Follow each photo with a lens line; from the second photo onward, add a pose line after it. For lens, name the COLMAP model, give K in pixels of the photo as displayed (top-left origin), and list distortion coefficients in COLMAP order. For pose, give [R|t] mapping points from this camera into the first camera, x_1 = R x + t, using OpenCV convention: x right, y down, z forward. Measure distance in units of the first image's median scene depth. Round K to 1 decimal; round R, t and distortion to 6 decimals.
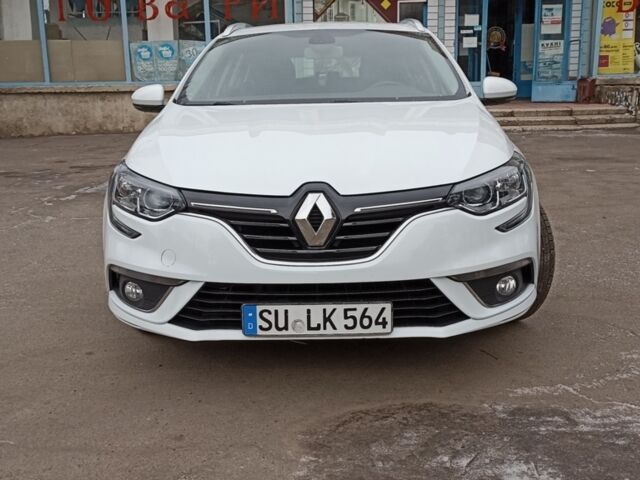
lens RADIAL K [[772.5, 0, 320.0], [0, 772.5, 240.0], [0, 0, 1]] dist [0.056162, -0.039375]
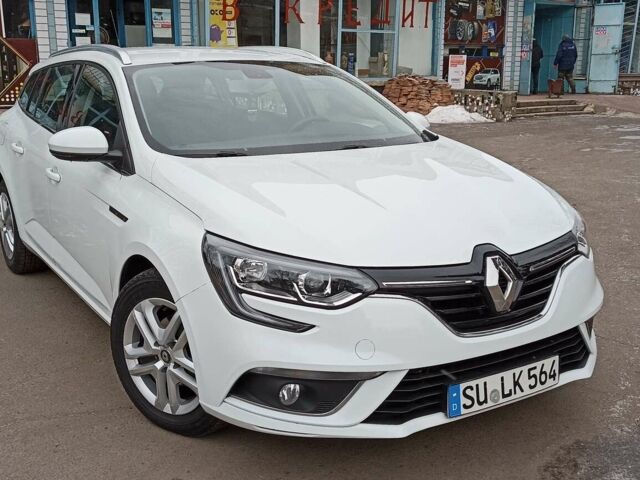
lens RADIAL K [[772.5, 0, 320.0], [0, 772.5, 240.0], [0, 0, 1]] dist [0.056162, -0.039375]
pose [[0.834589, -0.105663, 0.540644, -0.707790], [0.100782, 0.994155, 0.038721, -0.140538], [-0.541575, 0.022171, 0.840360, 0.299391]]
